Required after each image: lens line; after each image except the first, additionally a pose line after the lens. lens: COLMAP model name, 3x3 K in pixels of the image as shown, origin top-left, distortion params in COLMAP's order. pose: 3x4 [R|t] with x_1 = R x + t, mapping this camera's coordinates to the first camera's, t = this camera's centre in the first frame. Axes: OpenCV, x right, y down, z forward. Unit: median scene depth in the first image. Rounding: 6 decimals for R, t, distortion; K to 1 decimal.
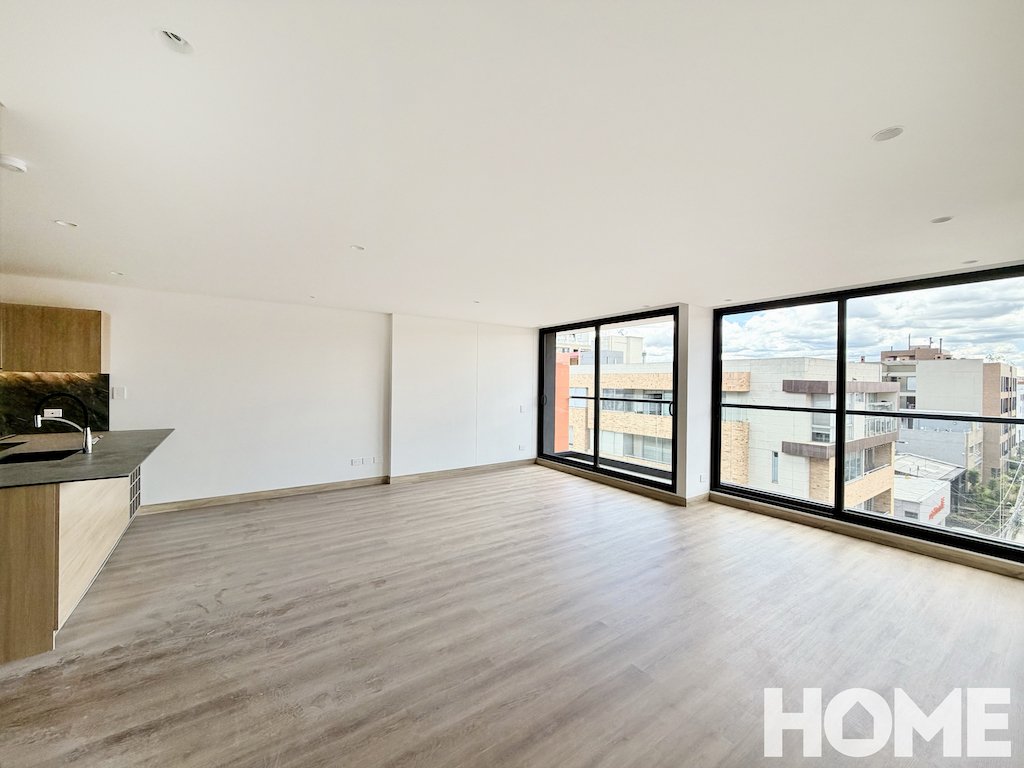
lens RADIAL K [[408.3, 0, 515.5], [0, 408.3, 382.8], [0, 0, 1]] dist [-0.000069, 0.000081]
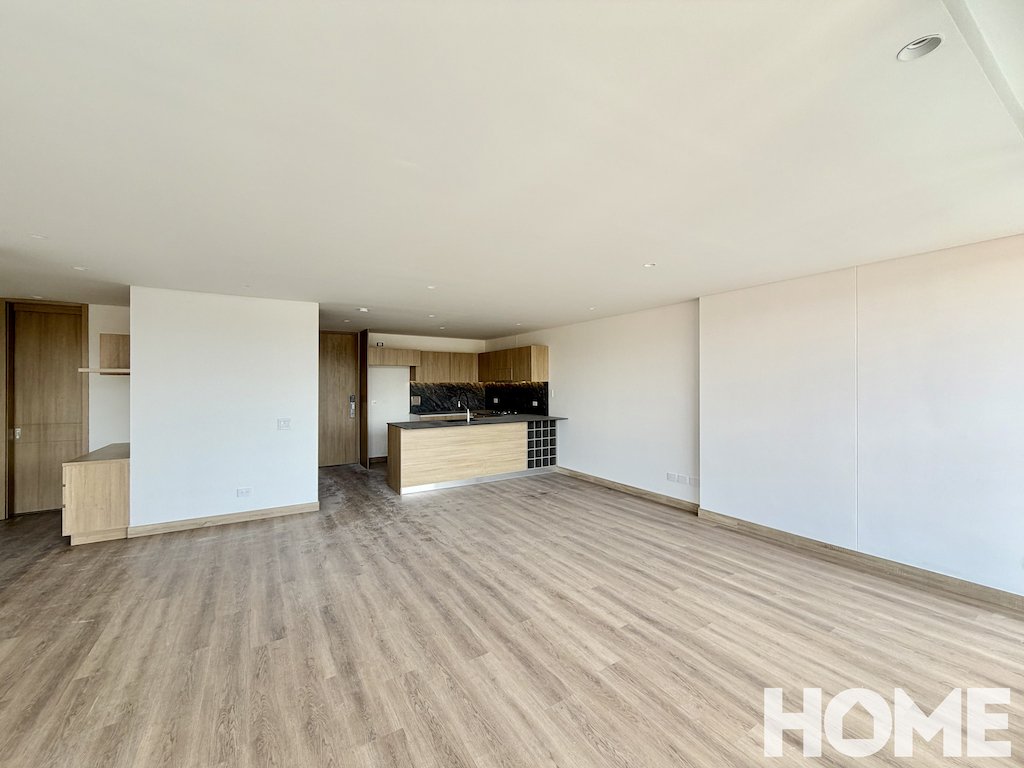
lens RADIAL K [[408.3, 0, 514.1], [0, 408.3, 385.8], [0, 0, 1]] dist [-0.000069, 0.000081]
pose [[-0.051324, -0.006528, -0.998661, 0.689587], [-0.002098, 0.999977, -0.006429, 0.005278], [0.998680, 0.001765, -0.051337, 0.968852]]
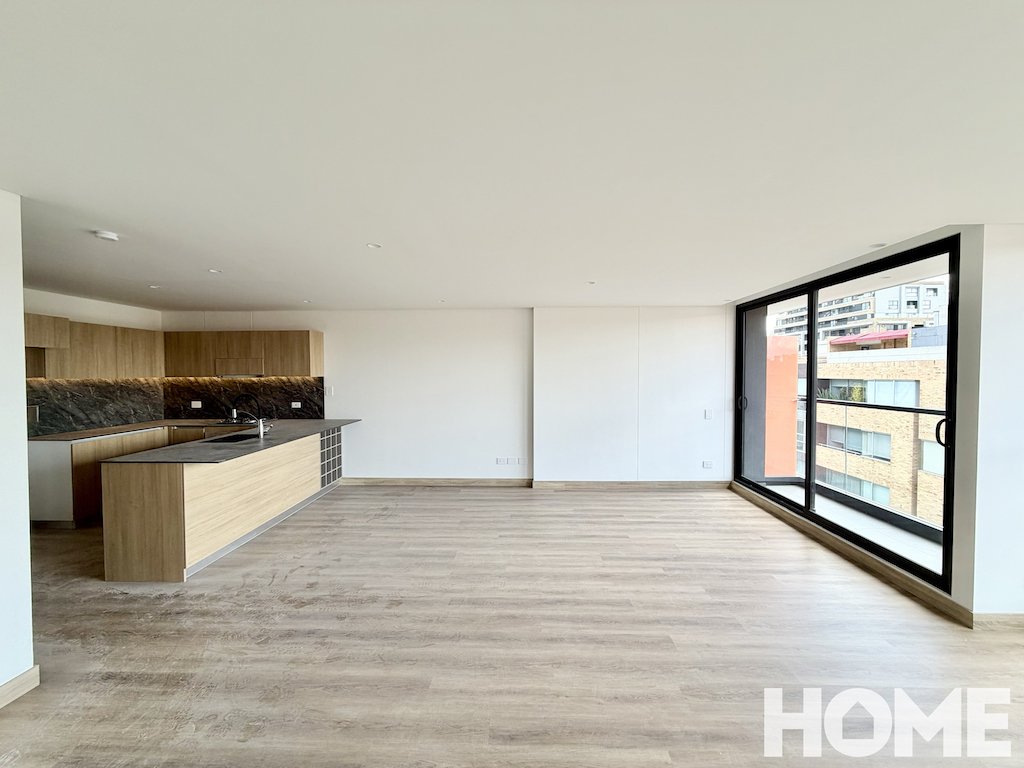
lens RADIAL K [[408.3, 0, 513.3], [0, 408.3, 380.6], [0, 0, 1]] dist [-0.000069, 0.000081]
pose [[0.799001, -0.001494, -0.601328, 0.318948], [0.010398, 0.999882, 0.011332, -0.018414], [0.601240, -0.015307, 0.798922, 0.308775]]
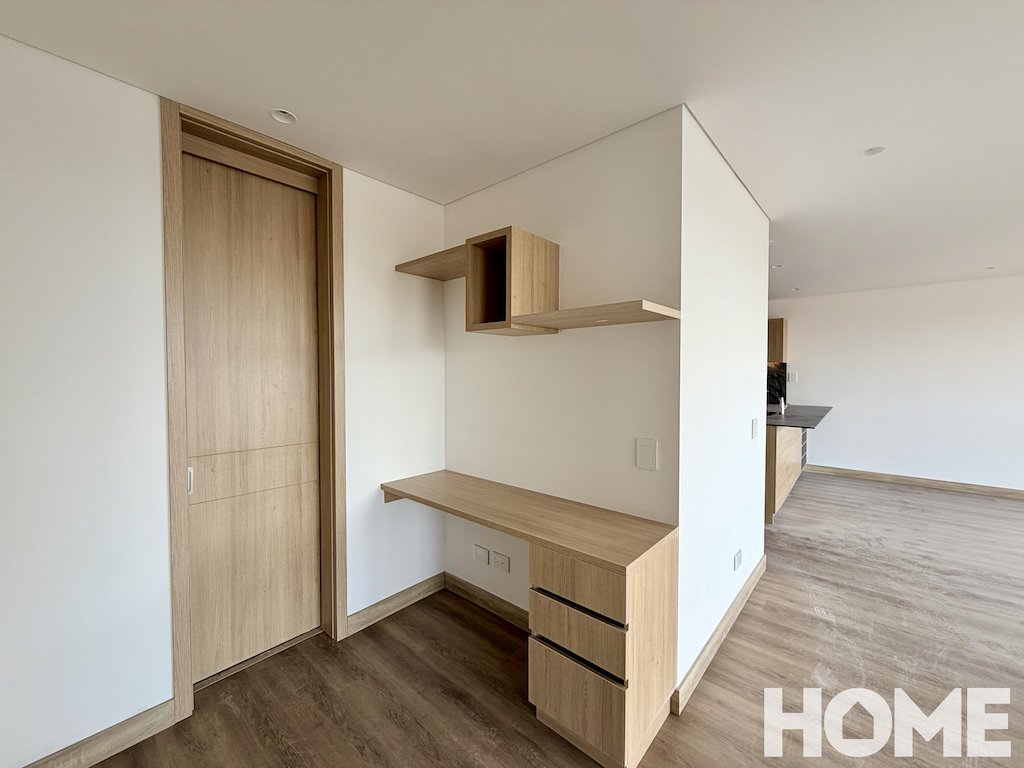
lens RADIAL K [[408.3, 0, 510.5], [0, 408.3, 381.6], [0, 0, 1]] dist [-0.000069, 0.000081]
pose [[0.237434, 0.011600, -0.971334, 0.126348], [0.000408, 0.999927, 0.012041, 0.024226], [0.971404, -0.003255, 0.237412, -0.237944]]
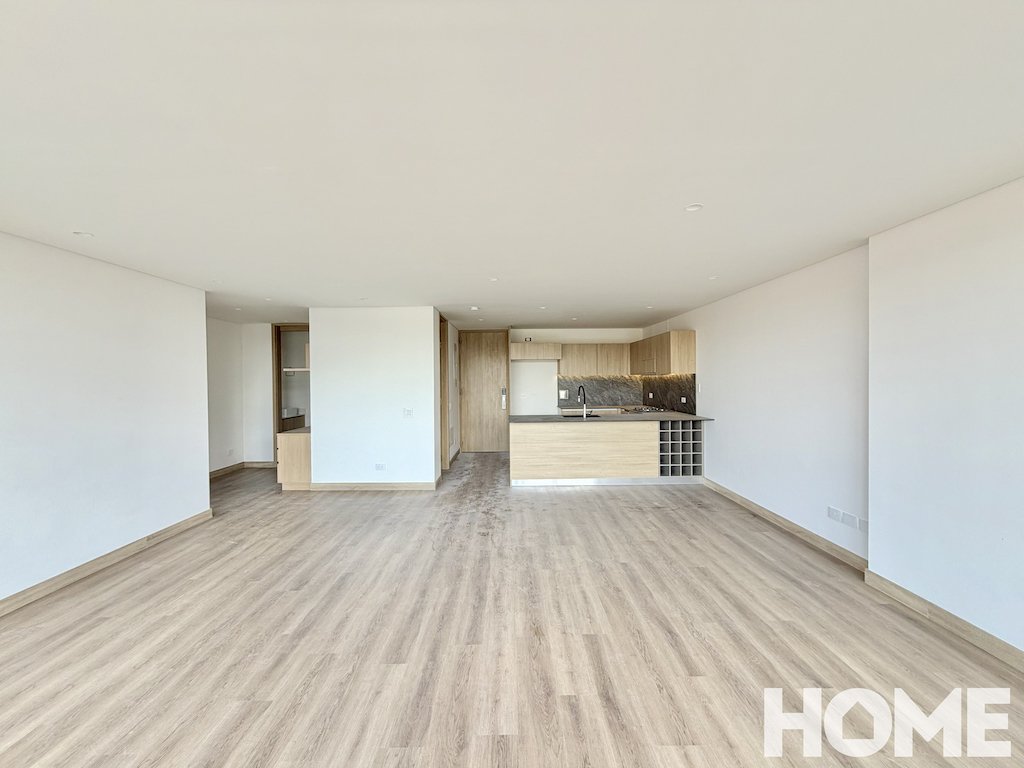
lens RADIAL K [[408.3, 0, 513.2], [0, 408.3, 380.0], [0, 0, 1]] dist [-0.000069, 0.000081]
pose [[-0.571537, -0.002524, -0.820573, 0.488810], [-0.000169, 0.999996, -0.002958, 0.003478], [0.820577, -0.001552, -0.571535, 1.312008]]
